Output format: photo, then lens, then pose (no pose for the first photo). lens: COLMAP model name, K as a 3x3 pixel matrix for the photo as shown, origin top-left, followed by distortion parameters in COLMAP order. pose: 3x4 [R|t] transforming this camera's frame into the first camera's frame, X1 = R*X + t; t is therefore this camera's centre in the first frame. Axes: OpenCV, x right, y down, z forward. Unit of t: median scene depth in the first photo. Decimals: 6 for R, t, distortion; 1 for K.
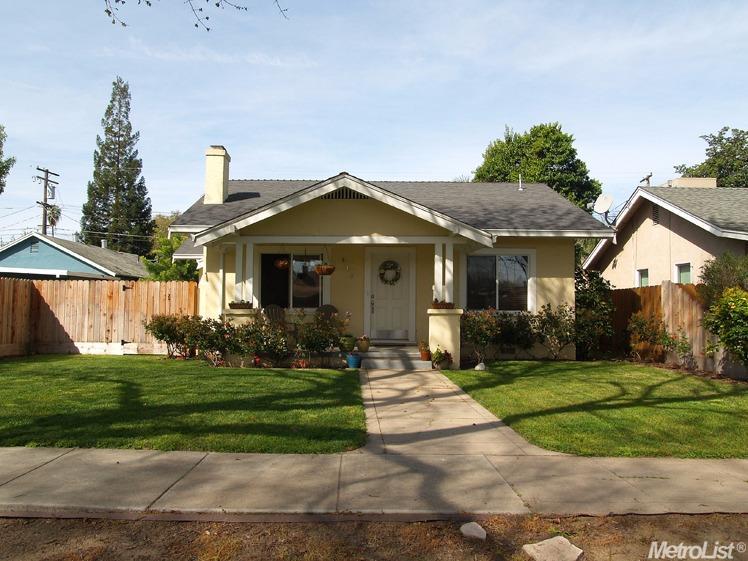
lens RADIAL K [[625.4, 0, 374.0], [0, 625.4, 280.5], [0, 0, 1]] dist [-0.007130, -0.003740]
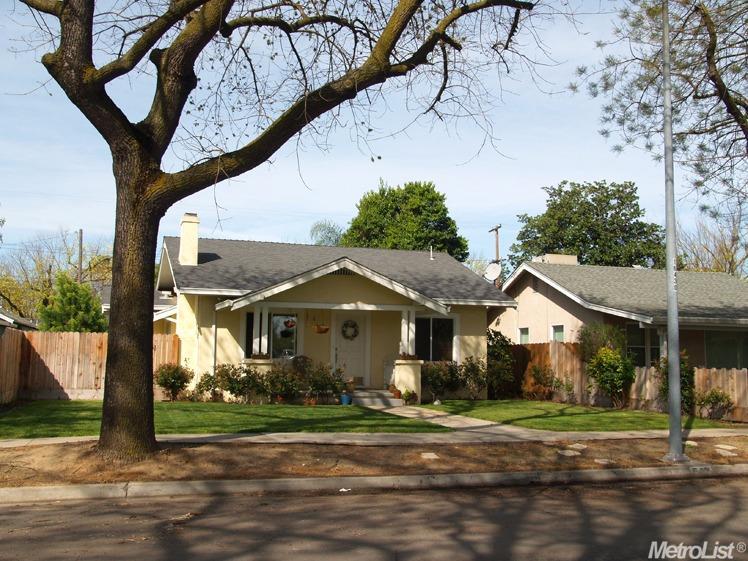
lens RADIAL K [[802.0, 0, 374.0], [0, 802.0, 280.5], [0, 0, 1]] dist [-0.001463, -0.000967]
pose [[0.955139, 0.033885, 0.294213, -0.399354], [-0.018770, 0.998362, -0.054049, -0.025383], [-0.295562, 0.046102, 0.954211, -0.528322]]
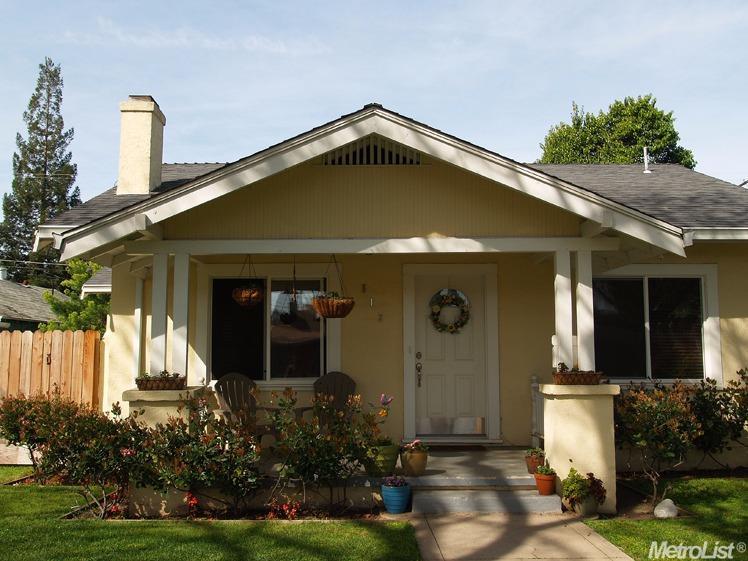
lens RADIAL K [[749.5, 0, 374.0], [0, 749.5, 280.5], [0, 0, 1]] dist [-0.002845, -0.006420]
pose [[0.999942, -0.010670, -0.001703, -0.039091], [0.010564, 0.998534, -0.053079, -0.005337], [0.002267, 0.053058, 0.998589, 0.350250]]
